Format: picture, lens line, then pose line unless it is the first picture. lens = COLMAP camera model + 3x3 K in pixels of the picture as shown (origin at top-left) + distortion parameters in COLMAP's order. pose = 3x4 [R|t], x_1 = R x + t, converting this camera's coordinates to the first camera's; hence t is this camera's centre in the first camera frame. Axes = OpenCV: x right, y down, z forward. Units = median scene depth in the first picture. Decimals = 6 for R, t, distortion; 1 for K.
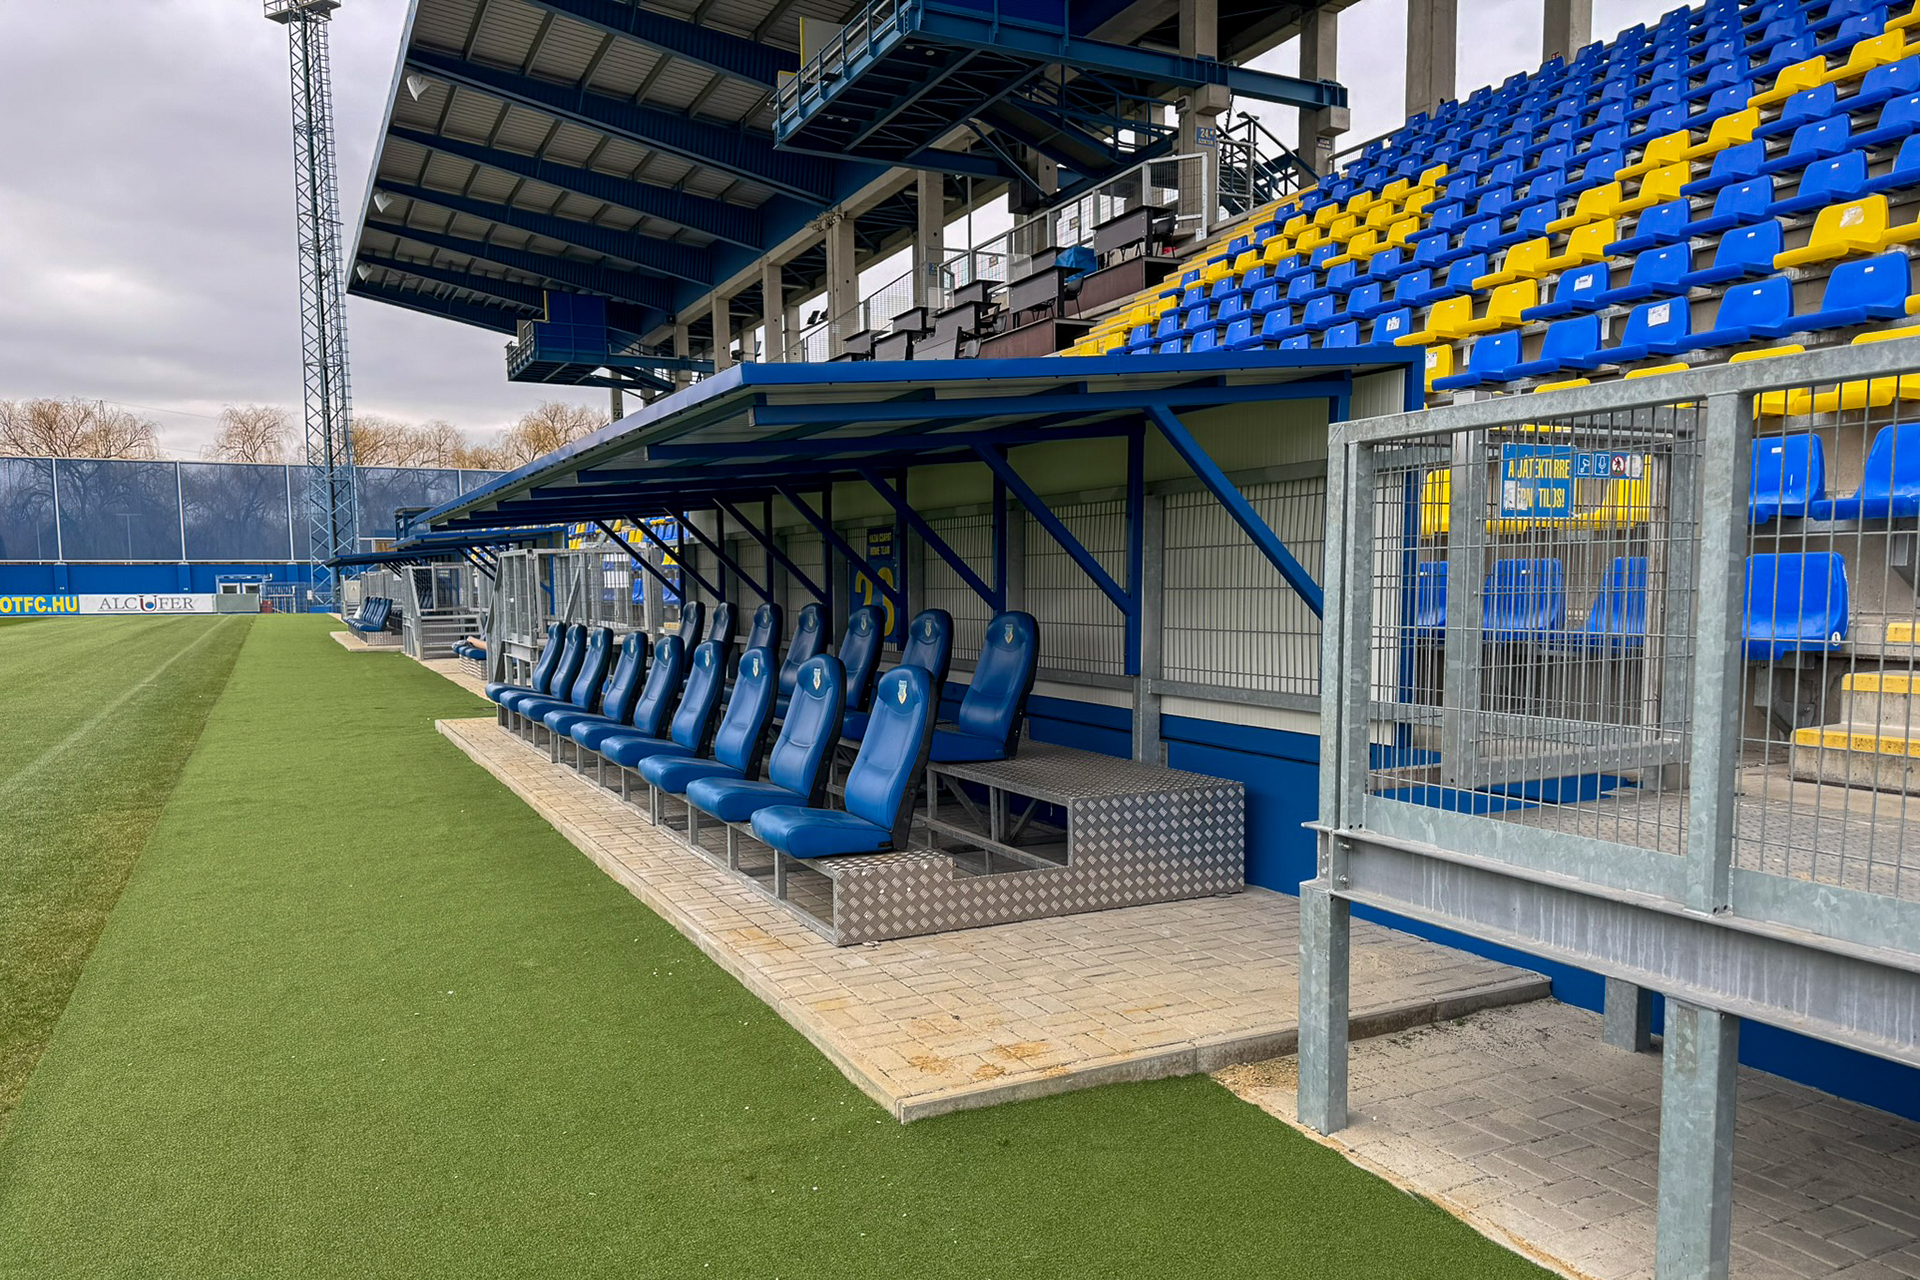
lens RADIAL K [[1343.9, 0, 881.2], [0, 1343.9, 682.7], [0, 0, 1]] dist [0.068531, -0.070862]
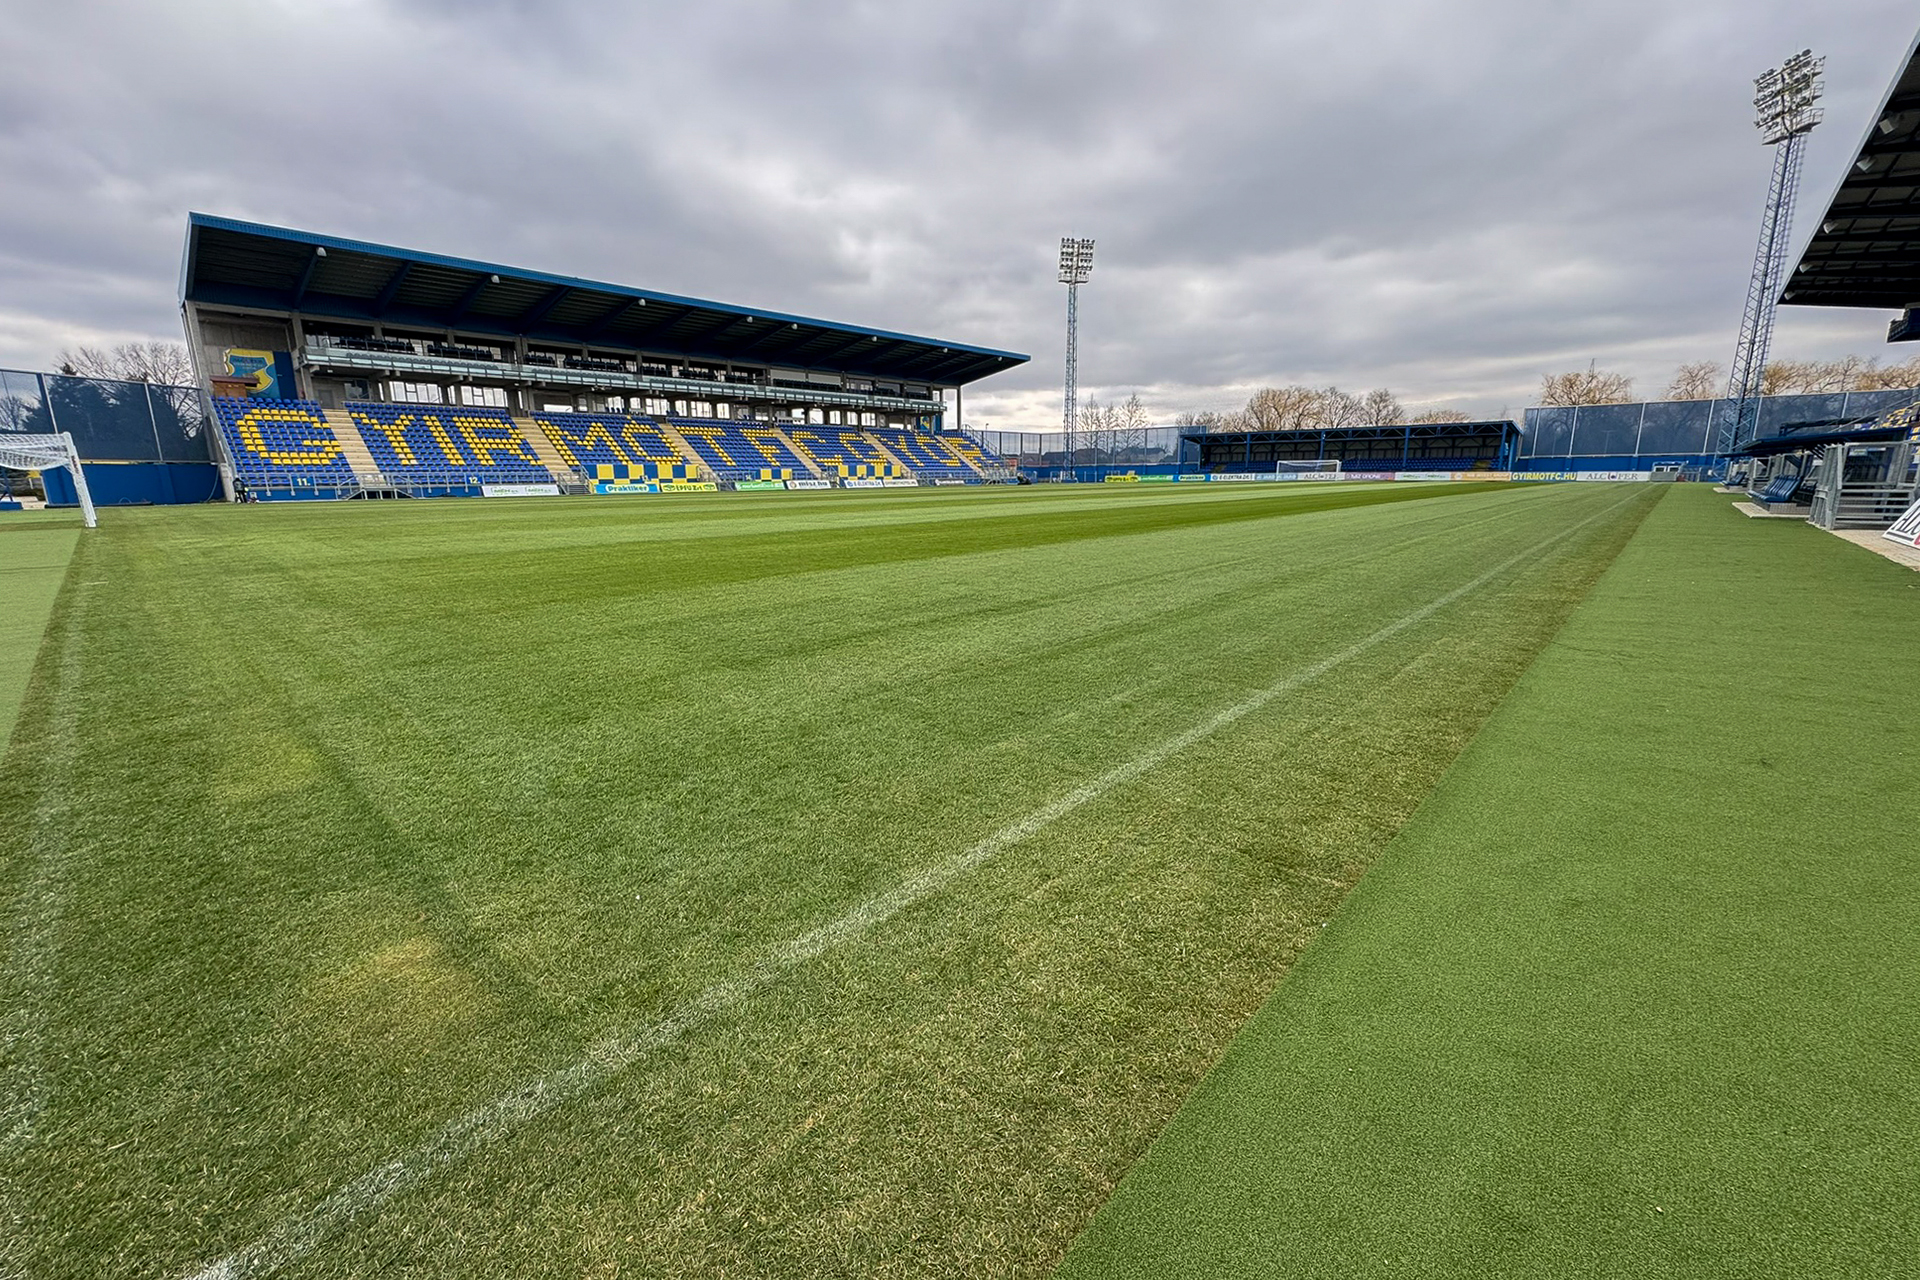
lens RADIAL K [[757.7, 0, 977.0], [0, 757.7, 652.0], [0, 0, 1]] dist [-0.011477, 0.002650]
pose [[0.397106, 0.211843, -0.892989, 0.146055], [-0.063621, 0.977009, 0.203483, 0.029687], [0.915565, -0.023991, 0.401454, -0.326530]]
